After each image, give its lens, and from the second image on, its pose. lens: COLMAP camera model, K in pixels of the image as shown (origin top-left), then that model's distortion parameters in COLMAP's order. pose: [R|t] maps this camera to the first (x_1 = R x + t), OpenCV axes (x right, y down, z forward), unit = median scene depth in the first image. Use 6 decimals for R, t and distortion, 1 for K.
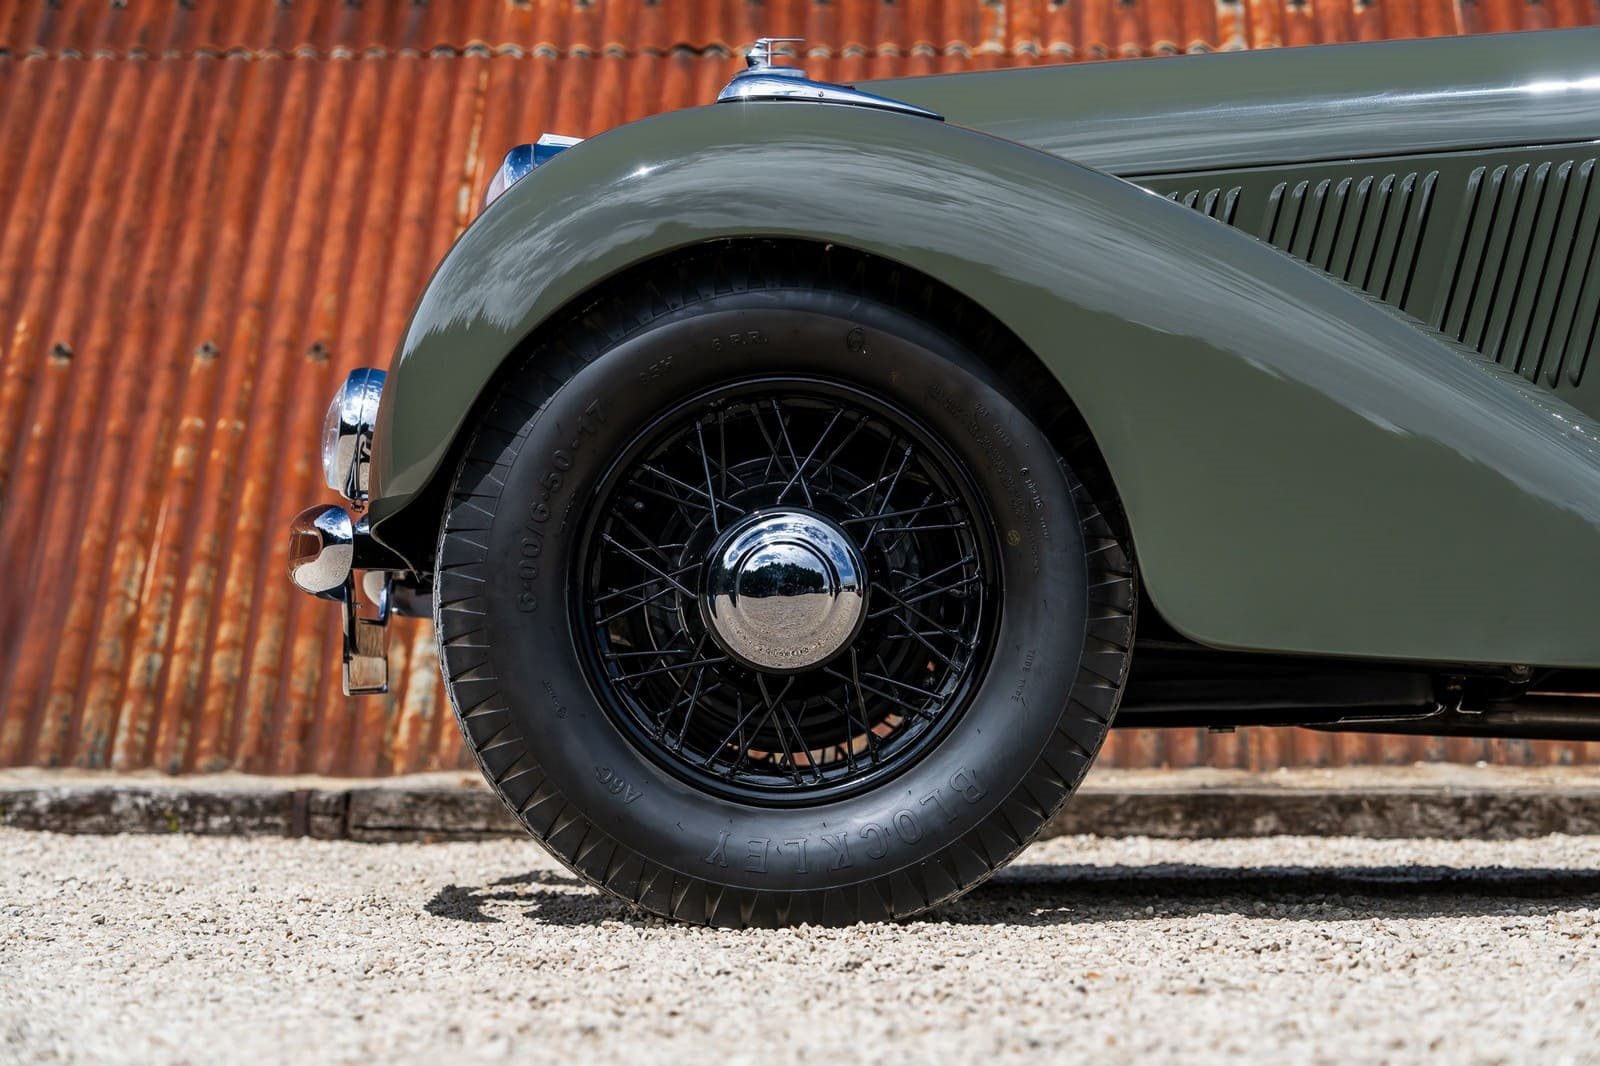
lens RADIAL K [[4586.7, 0, 800.0], [0, 4586.7, 533.0], [0, 0, 1]] dist [-0.099334, 0.588448]
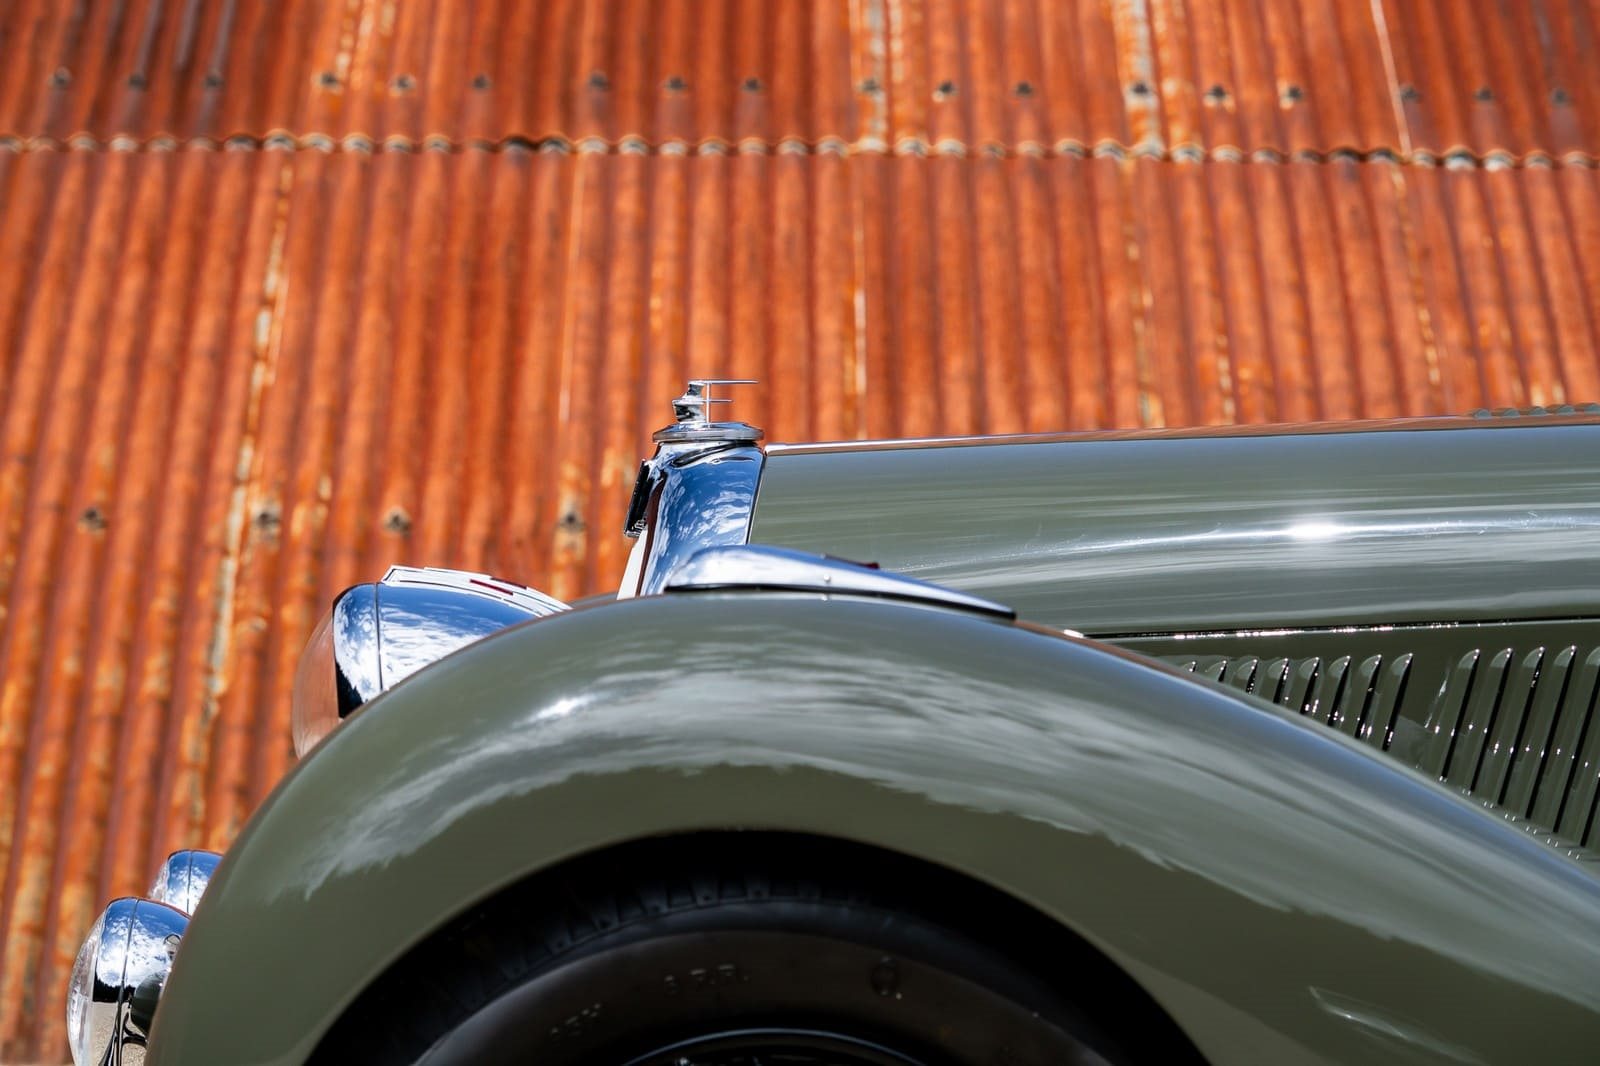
lens RADIAL K [[4190.1, 0, 795.9], [0, 4190.1, 489.9], [0, 0, 1]] dist [-0.260180, 0.545705]
pose [[0.998427, 0.005371, 0.055802, -0.017478], [-0.006945, 0.999583, 0.028044, -0.066055], [-0.055628, -0.028387, 0.998048, 0.216280]]
